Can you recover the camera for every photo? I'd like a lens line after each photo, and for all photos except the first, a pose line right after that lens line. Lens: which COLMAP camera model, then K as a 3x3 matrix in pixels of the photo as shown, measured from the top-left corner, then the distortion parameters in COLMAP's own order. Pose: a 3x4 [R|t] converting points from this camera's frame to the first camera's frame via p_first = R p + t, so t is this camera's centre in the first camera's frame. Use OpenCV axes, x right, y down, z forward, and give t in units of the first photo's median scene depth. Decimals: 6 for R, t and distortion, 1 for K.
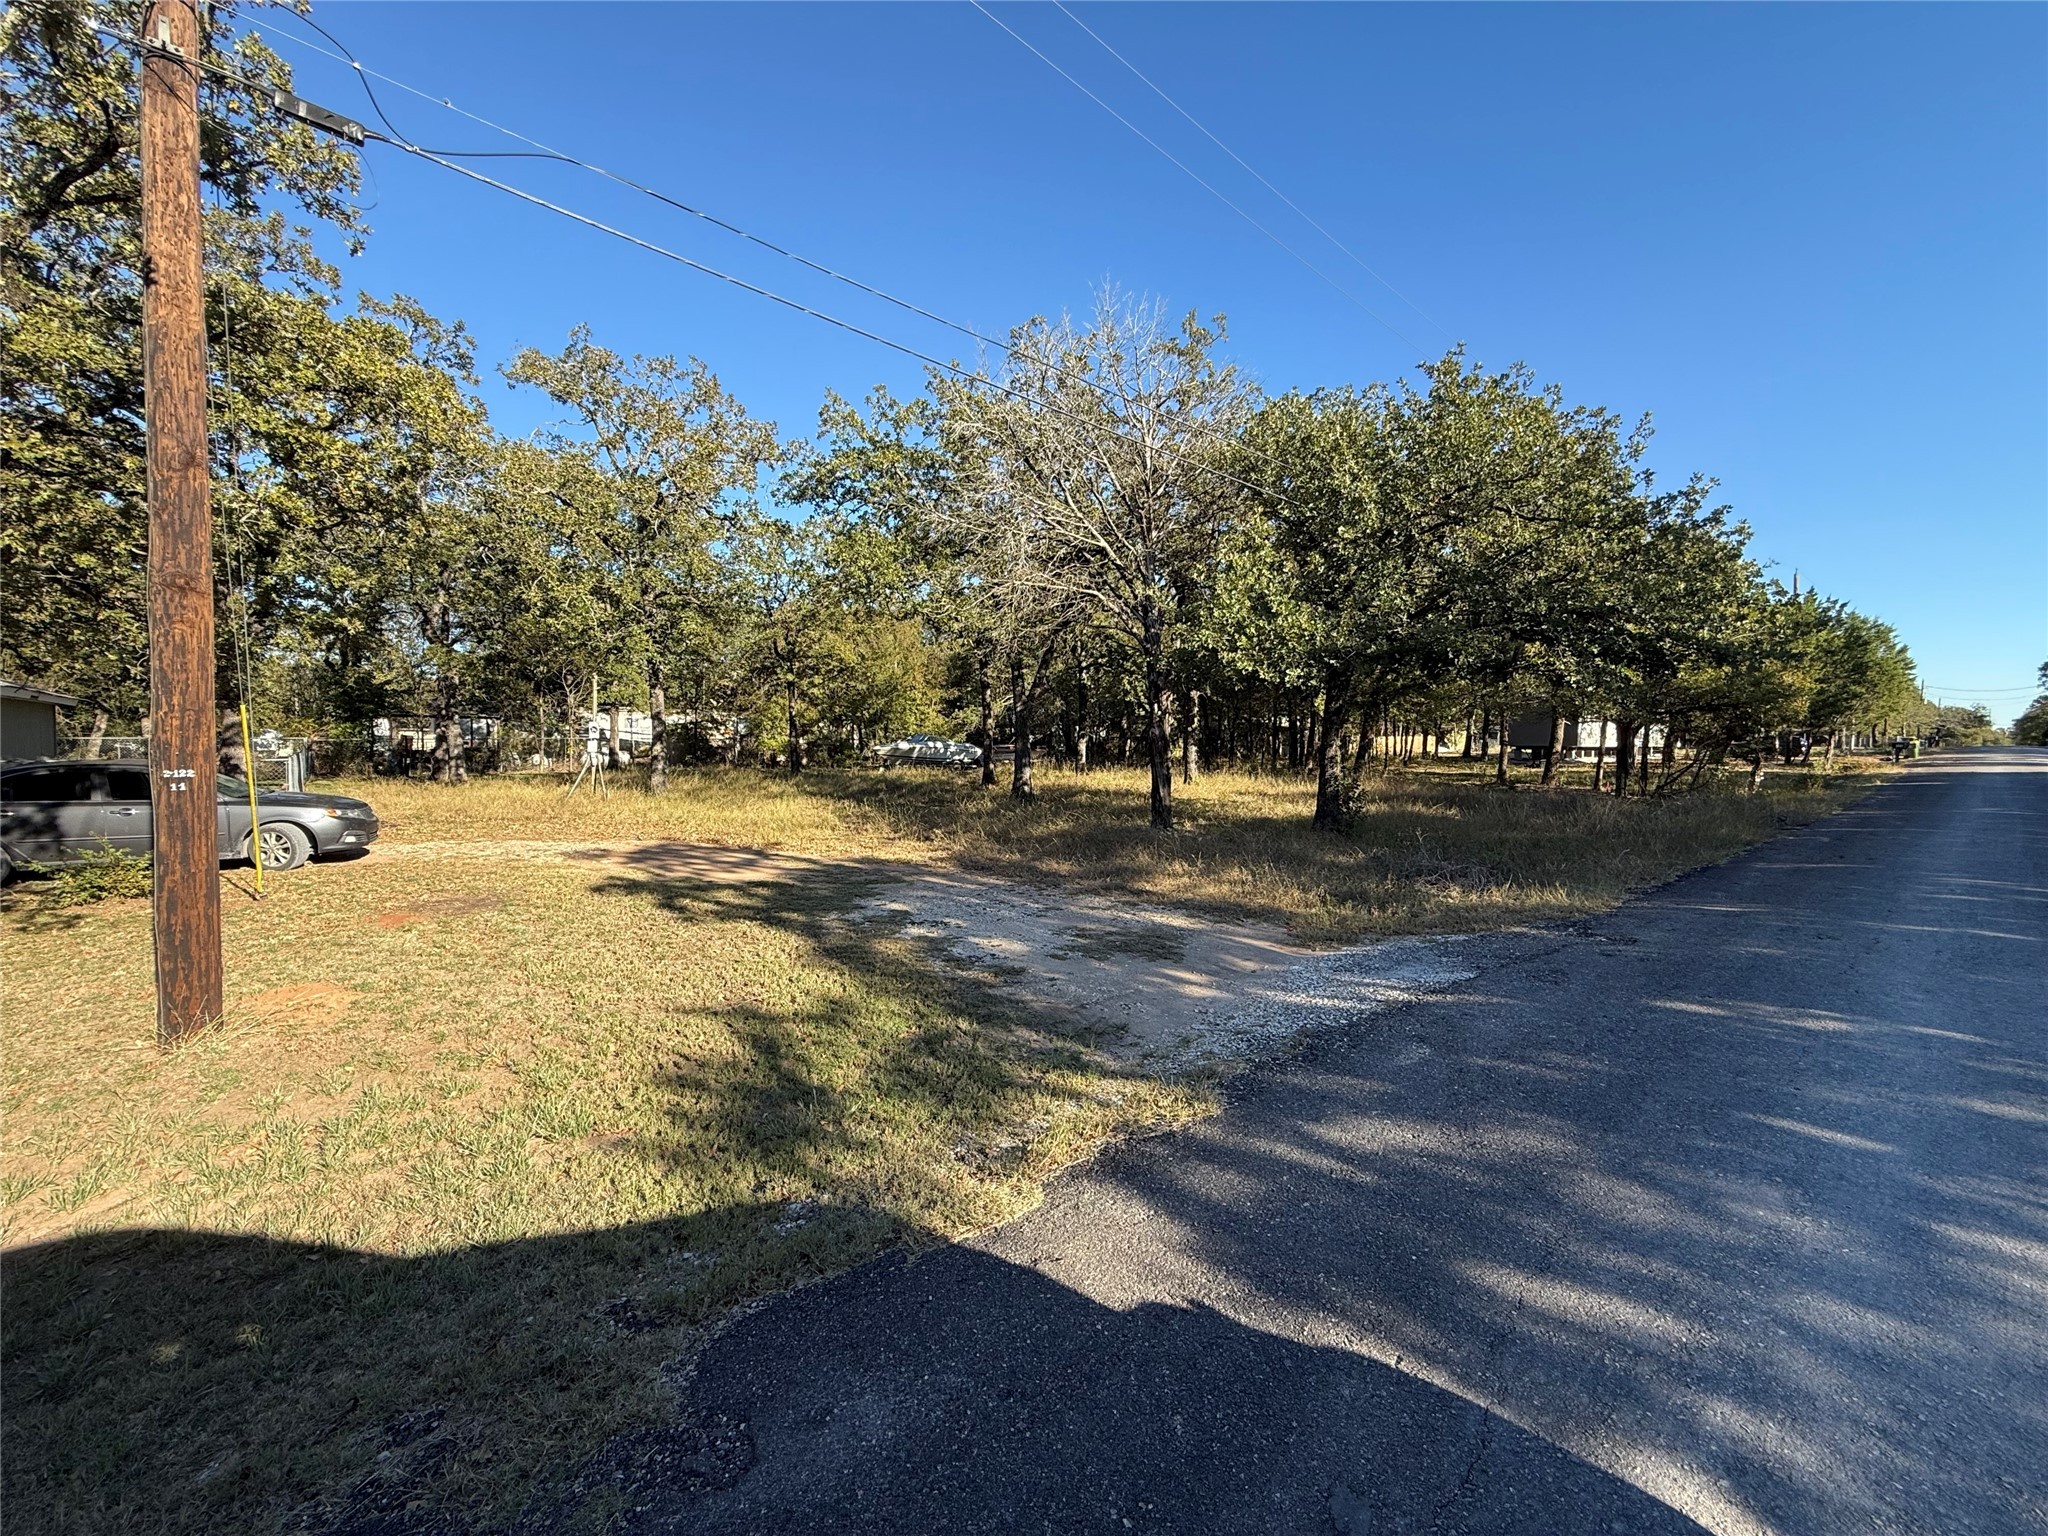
lens RADIAL K [[818.7, 0, 1015.1], [0, 818.7, 765.9], [0, 0, 1]] dist [-0.001703, 0.001276]
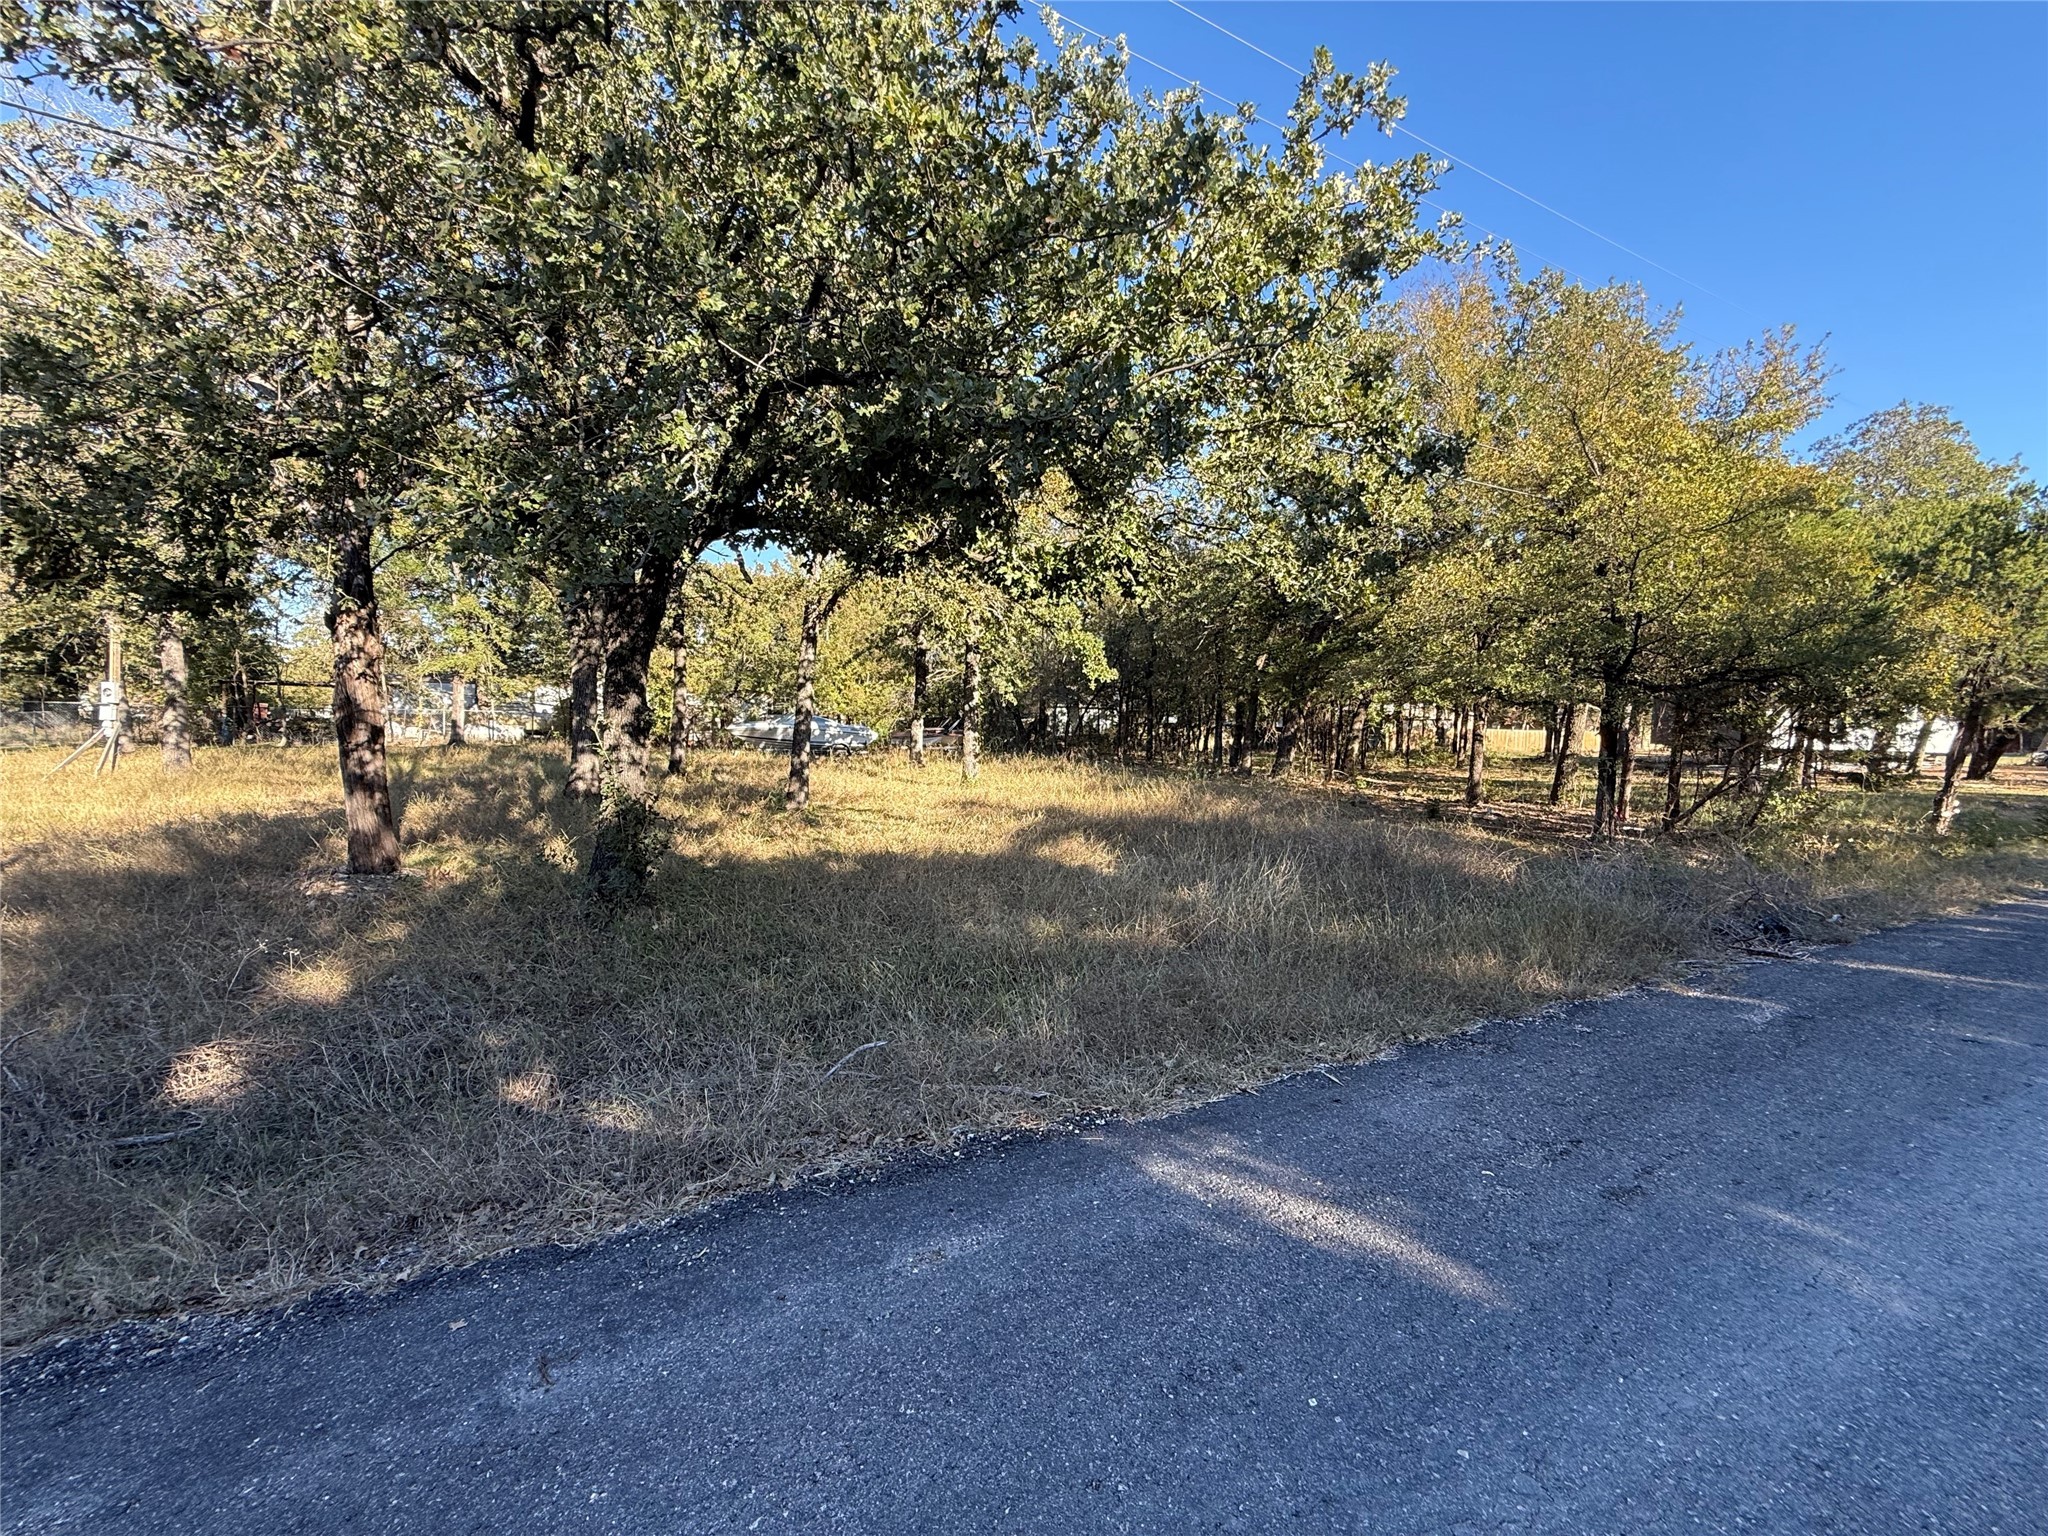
lens RADIAL K [[818.7, 0, 1014.3], [0, 818.7, 760.1], [0, 0, 1]] dist [-0.001703, 0.001276]
pose [[0.975888, 0.029928, -0.216210, 0.812064], [-0.027586, 0.999524, 0.013842, -0.020448], [0.216522, -0.007544, 0.976249, 0.633870]]
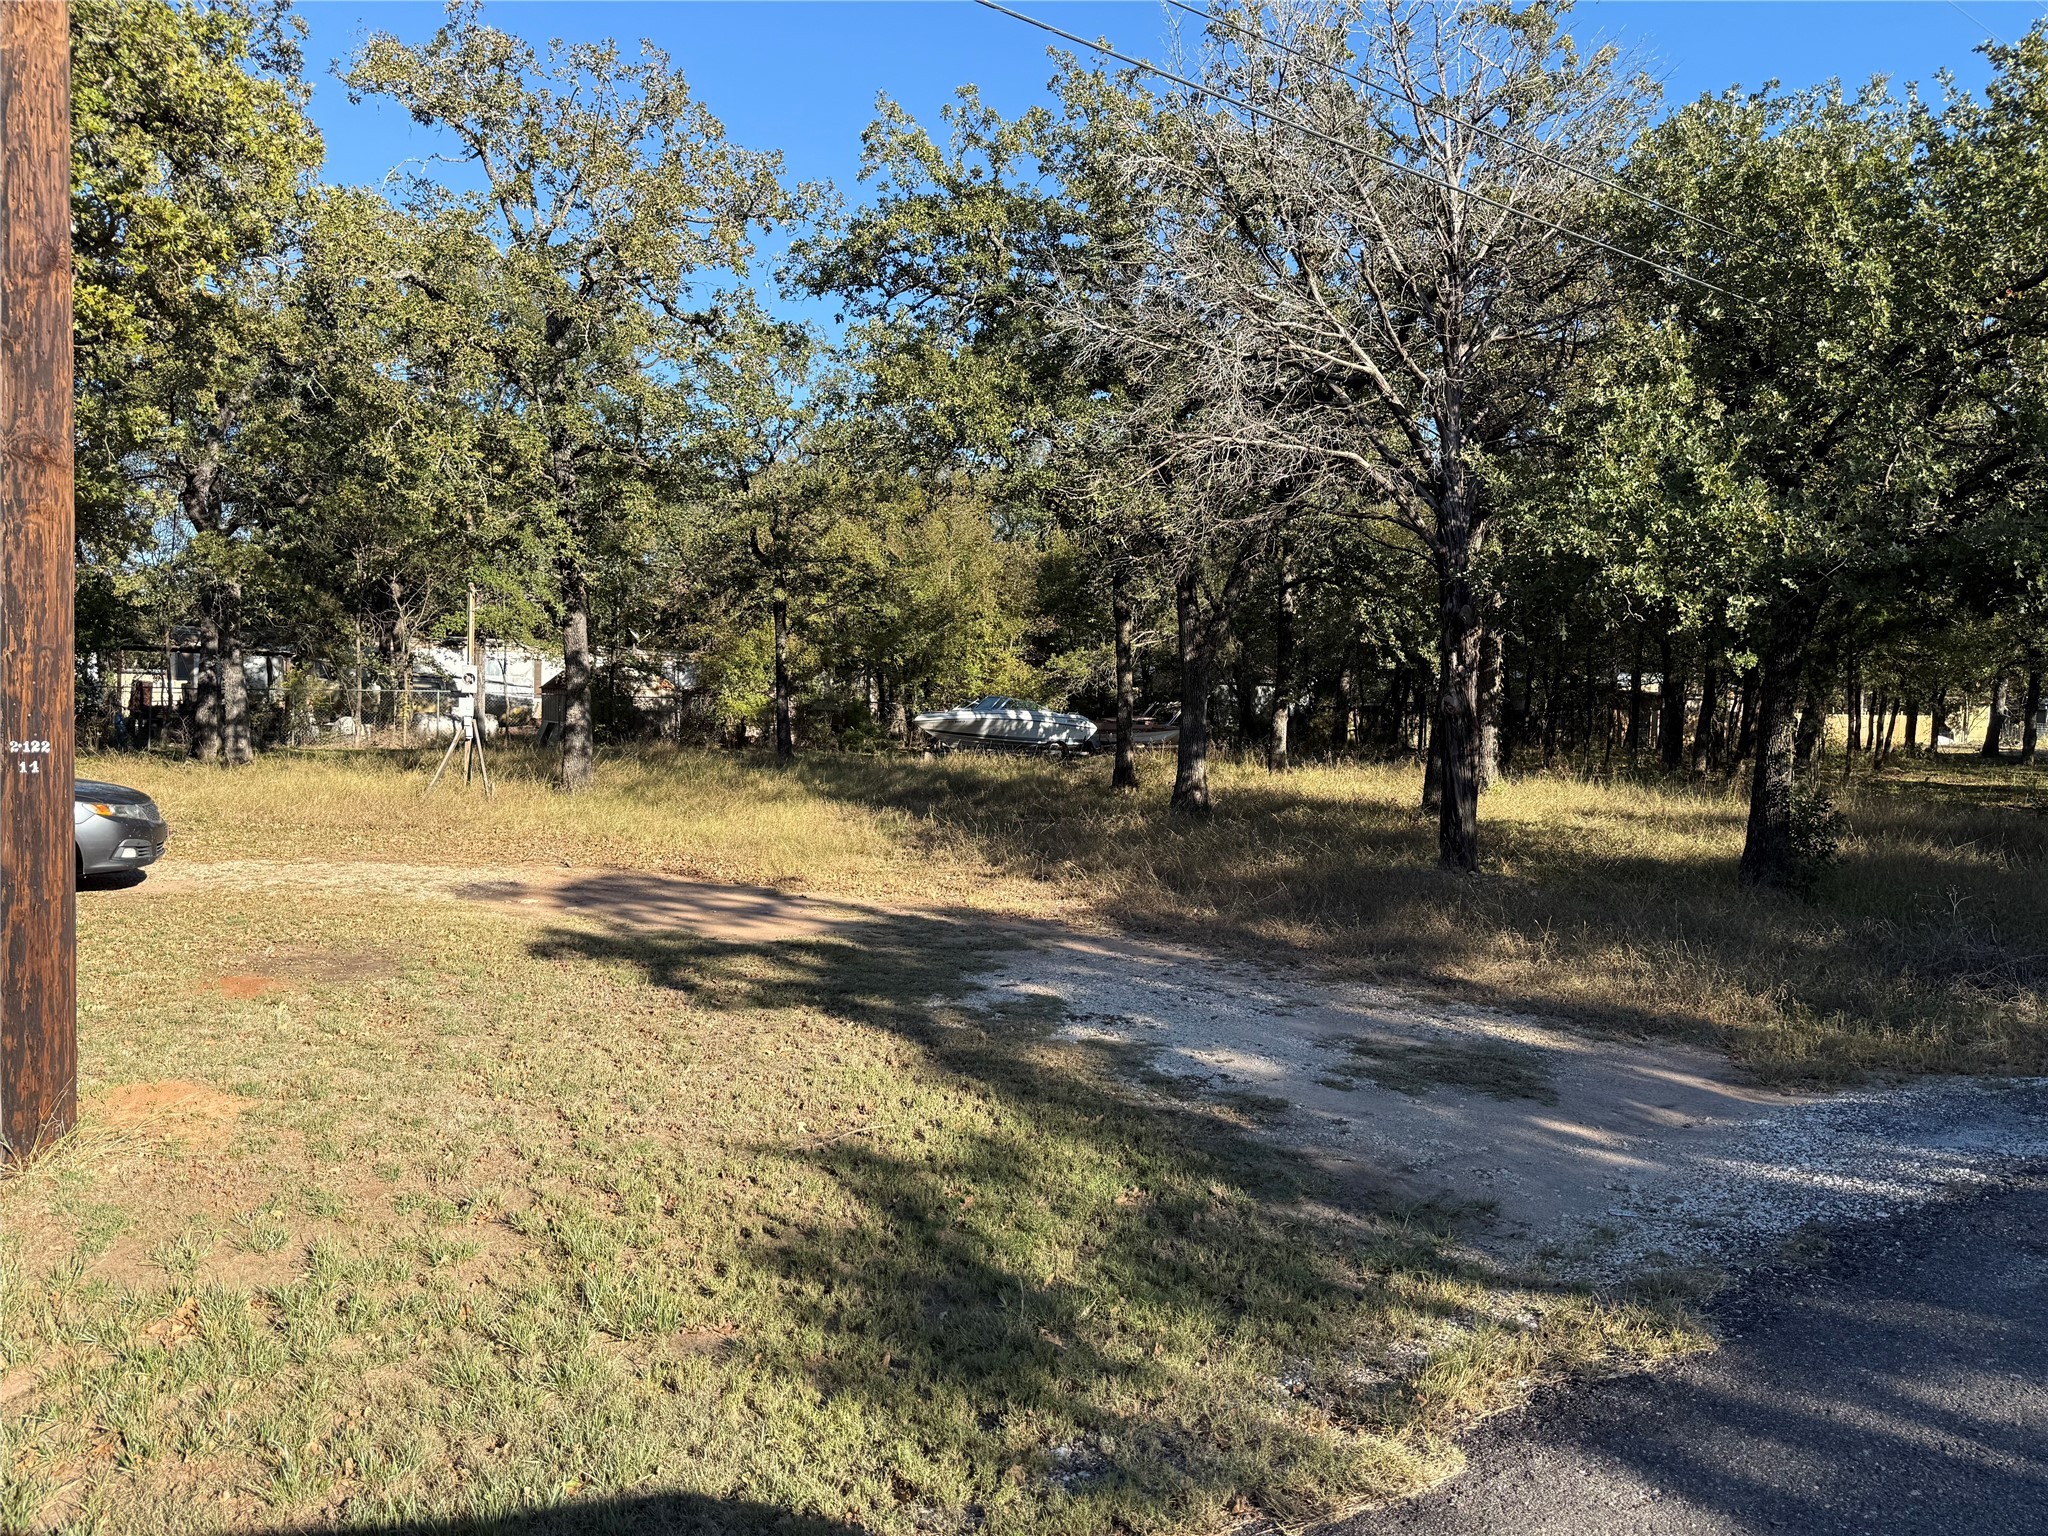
lens RADIAL K [[1451.5, 0, 1014.0], [0, 1451.5, 775.5], [0, 0, 1]] dist [0.026507, -0.033377]
pose [[0.996608, 0.022945, -0.079035, -0.054959], [-0.021645, 0.999616, 0.017275, -0.001645], [0.079401, -0.015505, 0.996722, -0.030275]]
